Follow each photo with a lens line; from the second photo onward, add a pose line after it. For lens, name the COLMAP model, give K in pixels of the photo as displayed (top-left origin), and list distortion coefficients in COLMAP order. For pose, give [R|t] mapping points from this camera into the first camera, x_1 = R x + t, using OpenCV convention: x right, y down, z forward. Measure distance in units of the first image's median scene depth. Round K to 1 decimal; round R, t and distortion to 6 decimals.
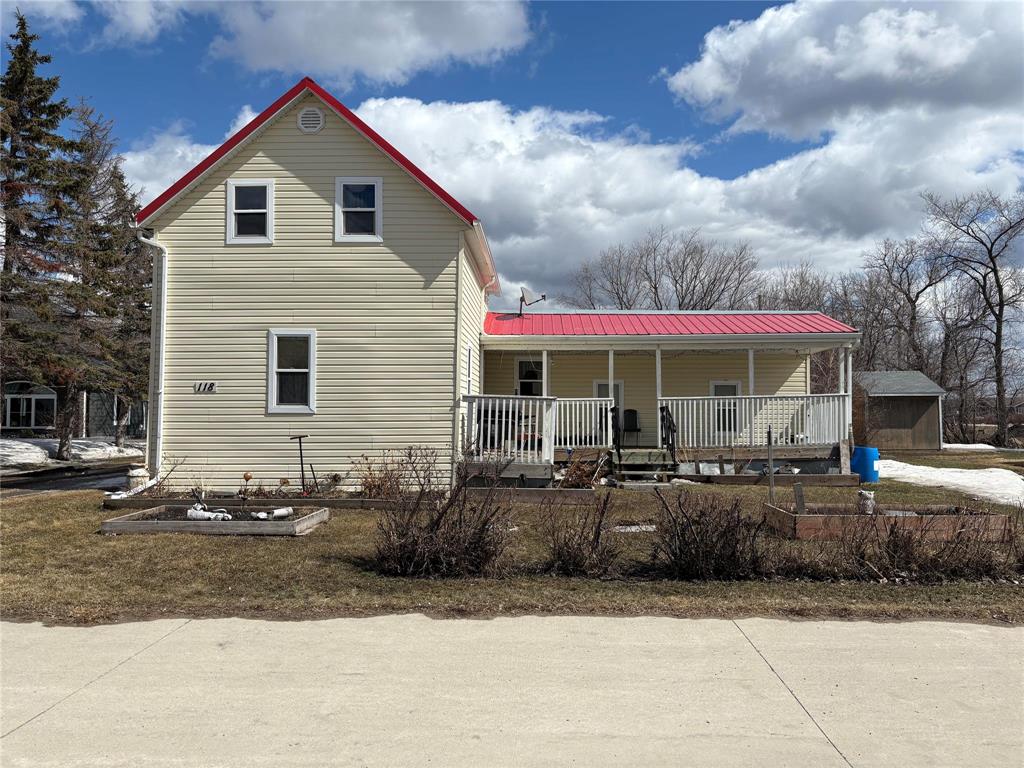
lens RADIAL K [[776.9, 0, 513.7], [0, 776.9, 384.3], [0, 0, 1]] dist [0.011396, -0.031140]
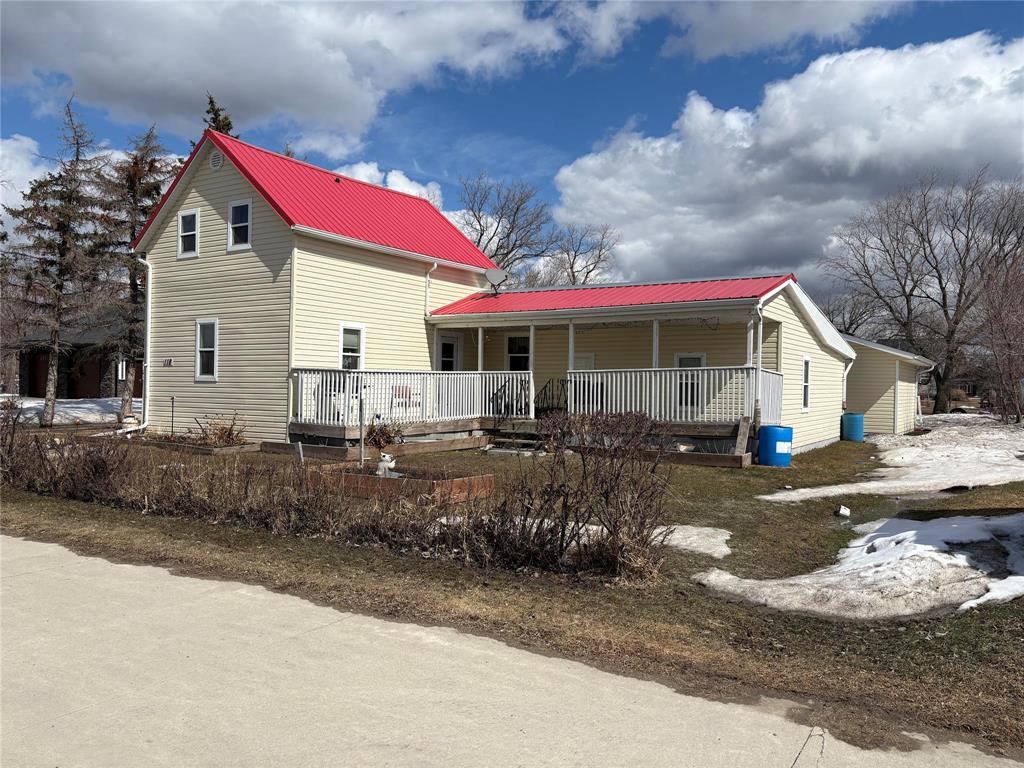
lens RADIAL K [[776.9, 0, 550.7], [0, 776.9, 377.8], [0, 0, 1]] dist [0.011396, -0.031140]
pose [[0.855923, 0.004988, -0.517080, 0.689383], [0.007156, 0.999743, 0.021489, 0.005031], [0.517055, -0.022093, 0.855667, 0.113470]]
